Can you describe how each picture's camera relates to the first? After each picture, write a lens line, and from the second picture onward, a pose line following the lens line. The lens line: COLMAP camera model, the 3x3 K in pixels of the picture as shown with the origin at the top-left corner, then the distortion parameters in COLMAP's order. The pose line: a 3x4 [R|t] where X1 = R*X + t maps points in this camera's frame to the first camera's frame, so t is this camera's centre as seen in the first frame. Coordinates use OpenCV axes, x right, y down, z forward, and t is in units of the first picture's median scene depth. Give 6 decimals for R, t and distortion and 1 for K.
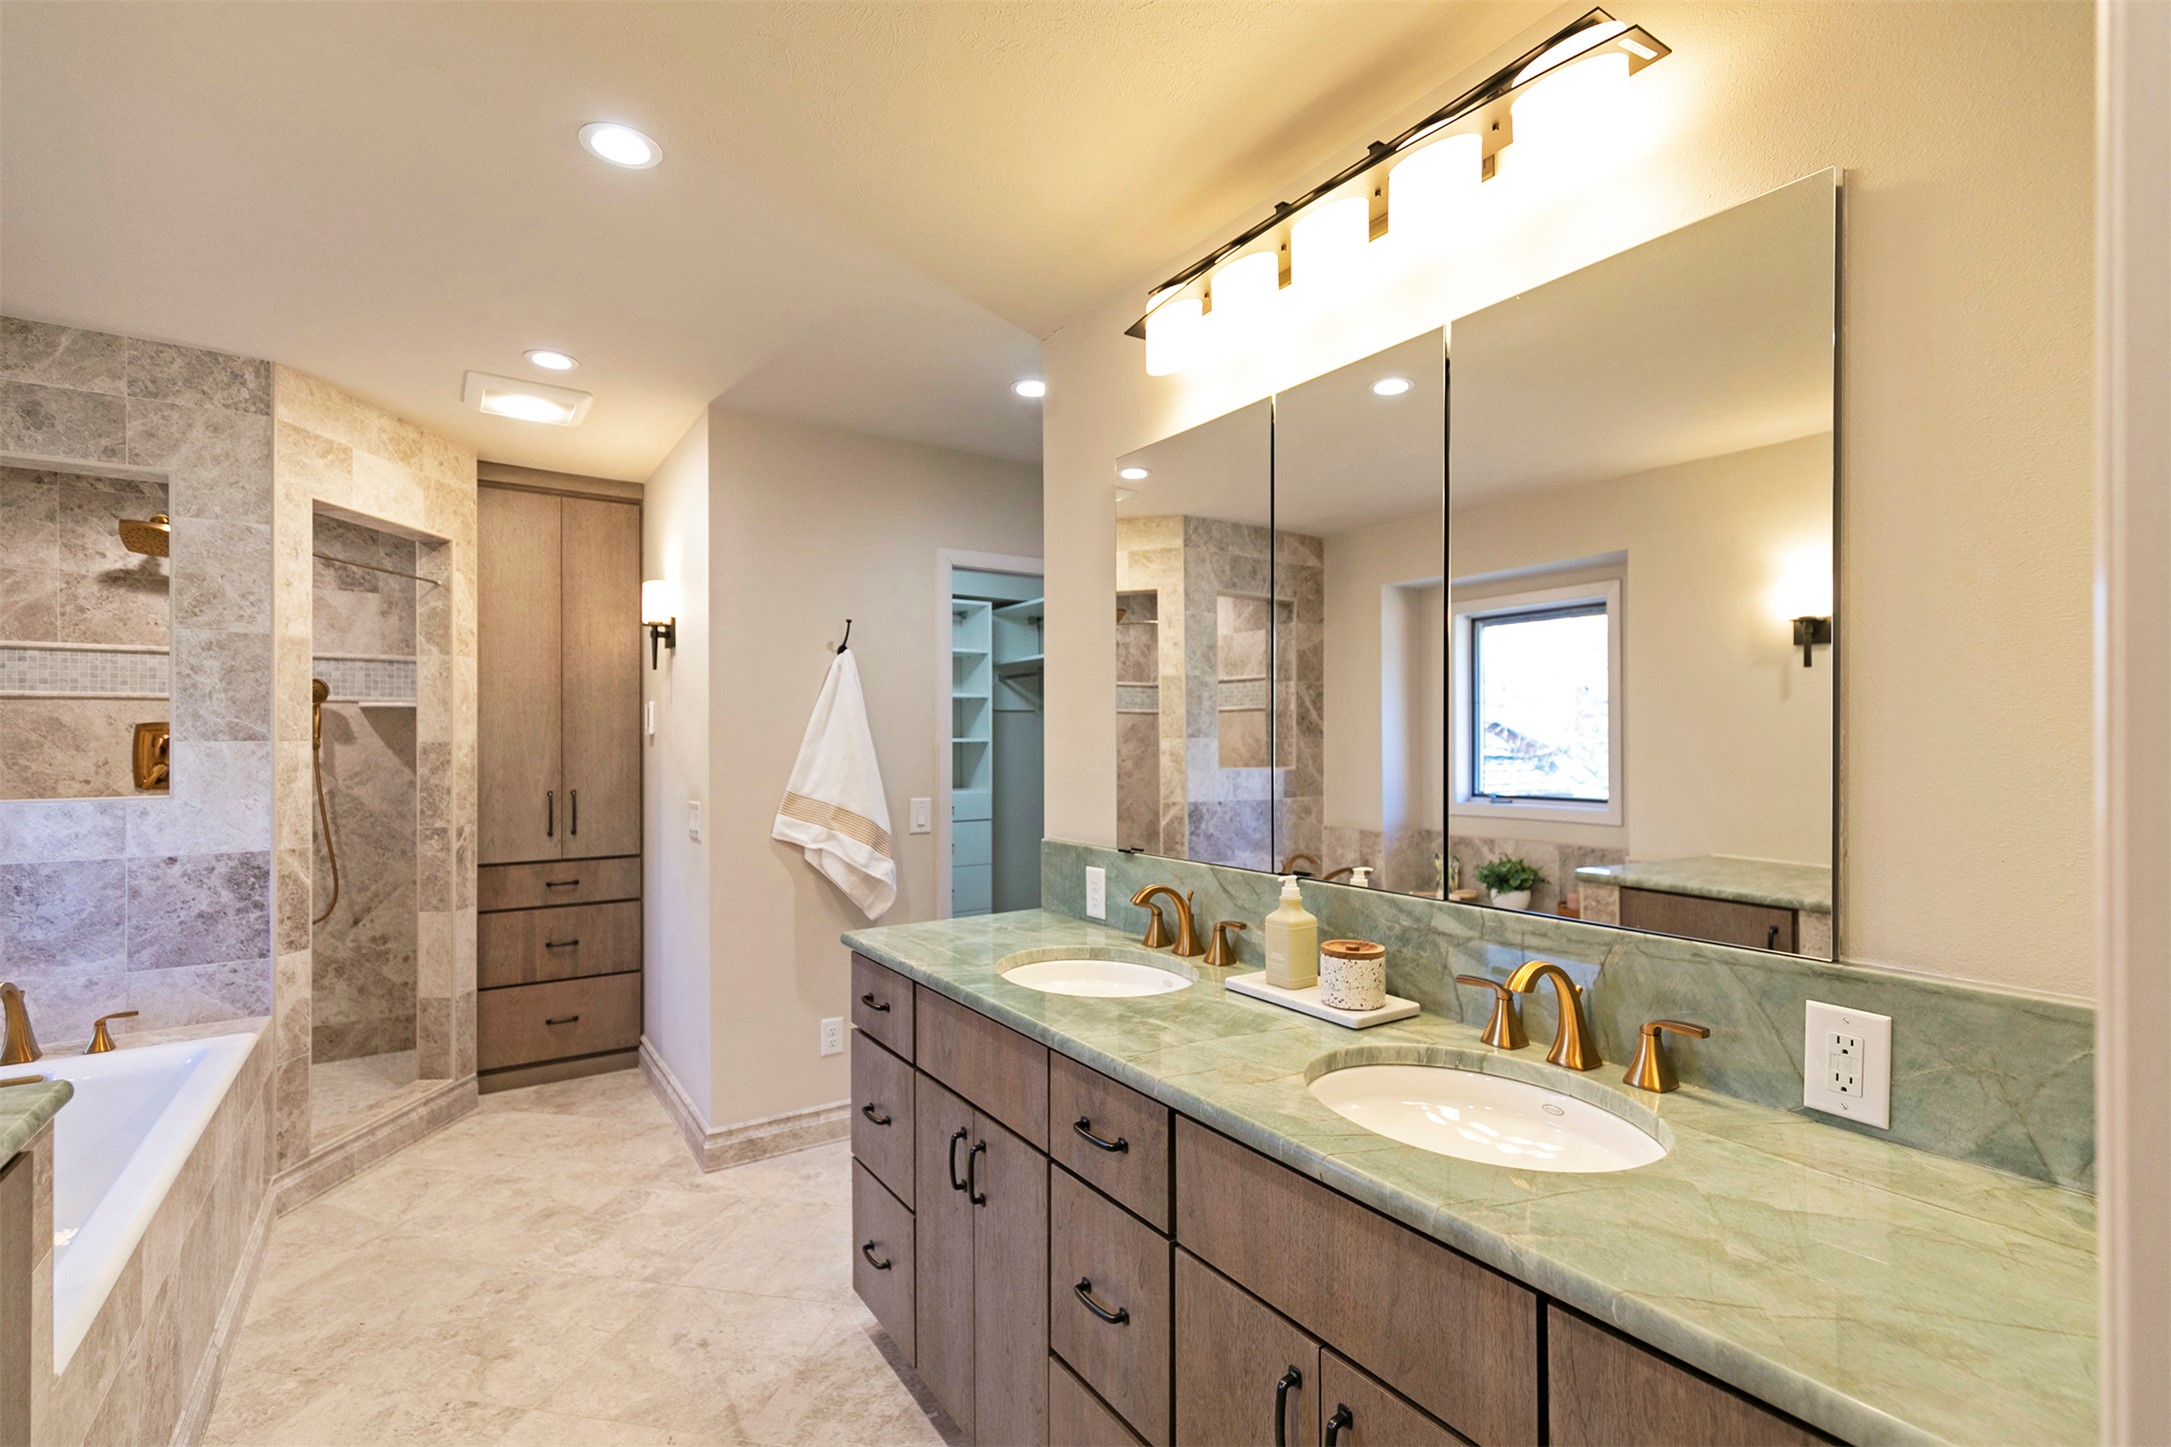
lens RADIAL K [[974.6, 0, 1089.4], [0, 974.6, 746.7], [0, 0, 1]] dist [0.009319, 0.000187]
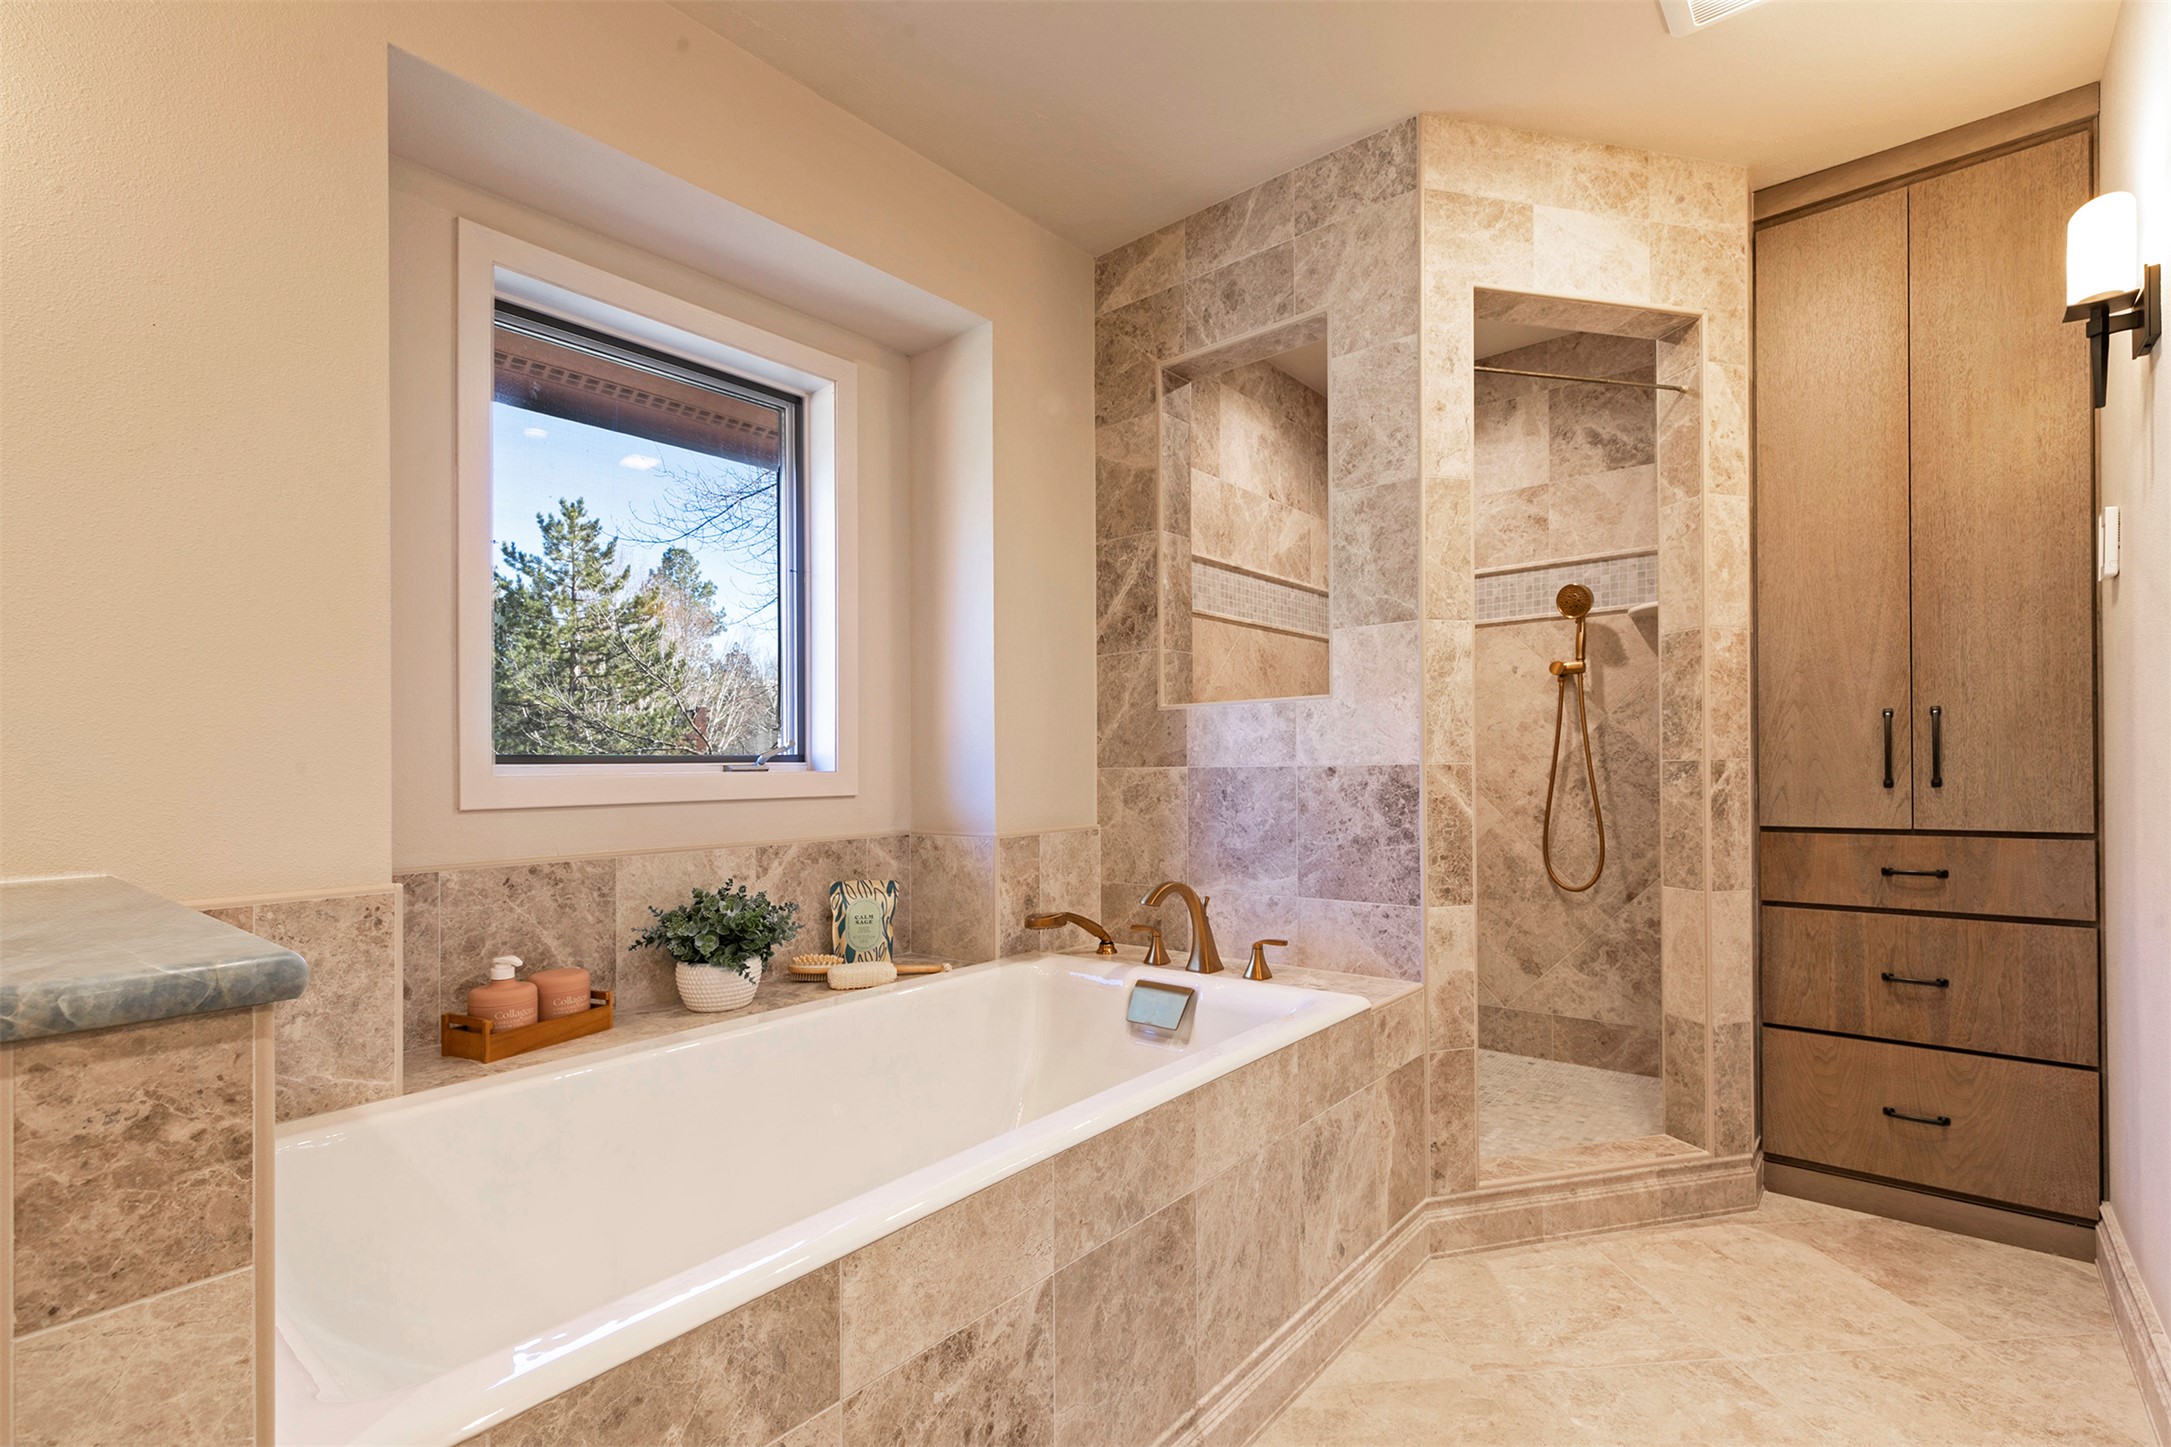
lens RADIAL K [[986.6, 0, 1082.9], [0, 986.6, 762.9], [0, 0, 1]] dist [0.008503, -0.003864]
pose [[0.280617, -0.002531, -0.959817, -0.140396], [0.007777, 0.999970, -0.000363, 0.081011], [0.959788, -0.007363, 0.280628, 0.423799]]
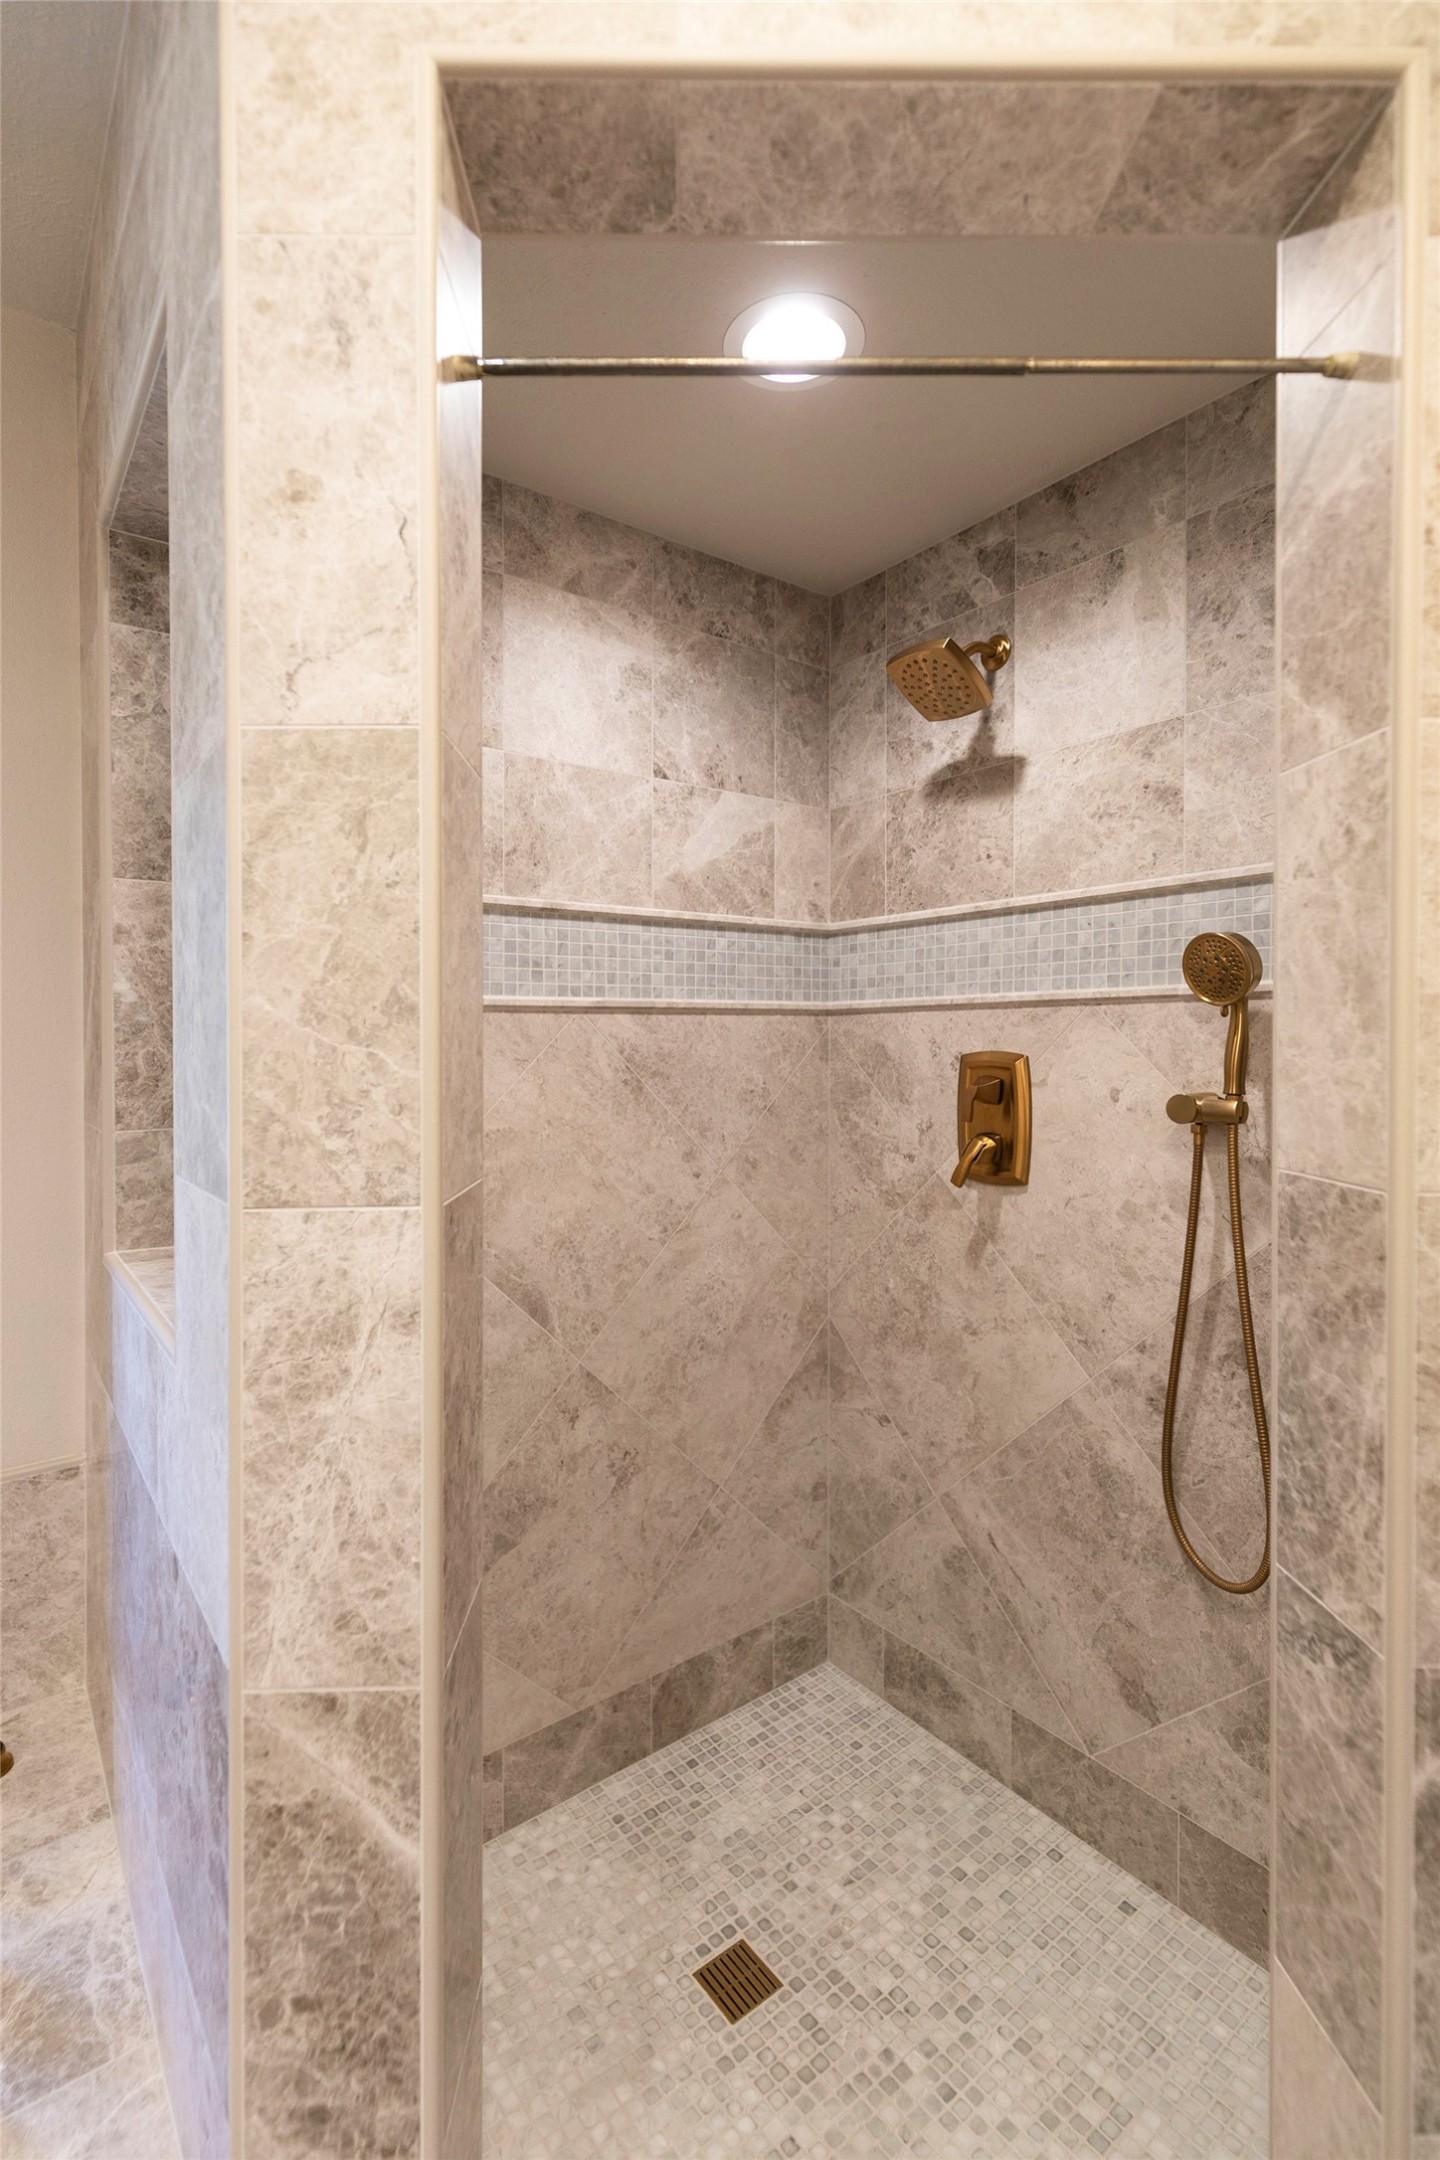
lens RADIAL K [[987.7, 0, 652.6], [0, 987.7, 1046.7], [0, 0, 1]] dist [0.004642, -0.000002]
pose [[0.035097, 0.010050, -0.999333, -0.471119], [0.000097, 0.999949, 0.010059, -0.034251], [0.999384, -0.000450, 0.035094, 0.853641]]
